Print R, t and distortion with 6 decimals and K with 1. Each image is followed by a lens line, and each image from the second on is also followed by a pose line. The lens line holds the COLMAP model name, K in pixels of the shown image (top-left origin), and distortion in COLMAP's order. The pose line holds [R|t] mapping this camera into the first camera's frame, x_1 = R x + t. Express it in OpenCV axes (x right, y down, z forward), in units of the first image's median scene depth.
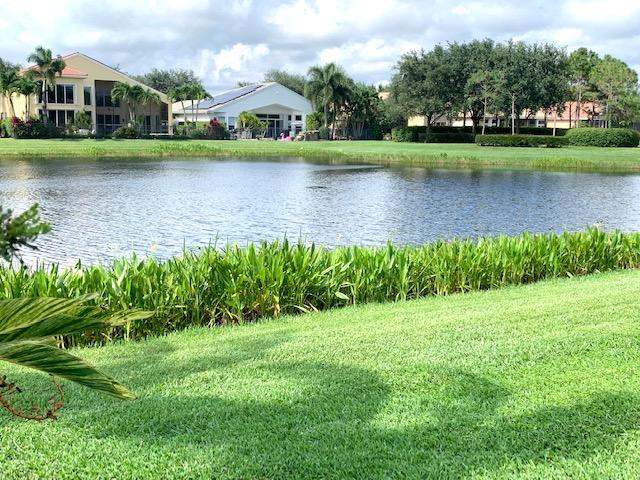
lens RADIAL K [[697.4, 0, 319.6], [0, 697.4, 240.6], [0, 0, 1]] dist [0.080323, 0.000000]
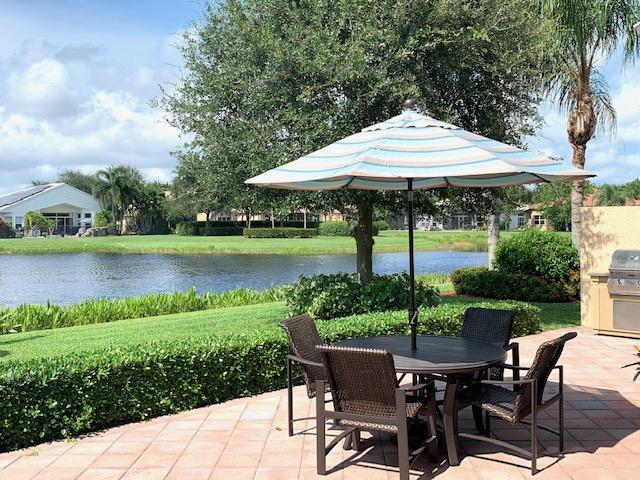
lens RADIAL K [[697.4, 0, 319.4], [0, 697.4, 239.8], [0, 0, 1]] dist [0.080323, 0.000000]
pose [[0.967257, -0.027606, 0.252293, 0.041919], [0.060421, 0.990533, -0.123259, 0.014799], [-0.246501, 0.134467, 0.959769, -0.115935]]
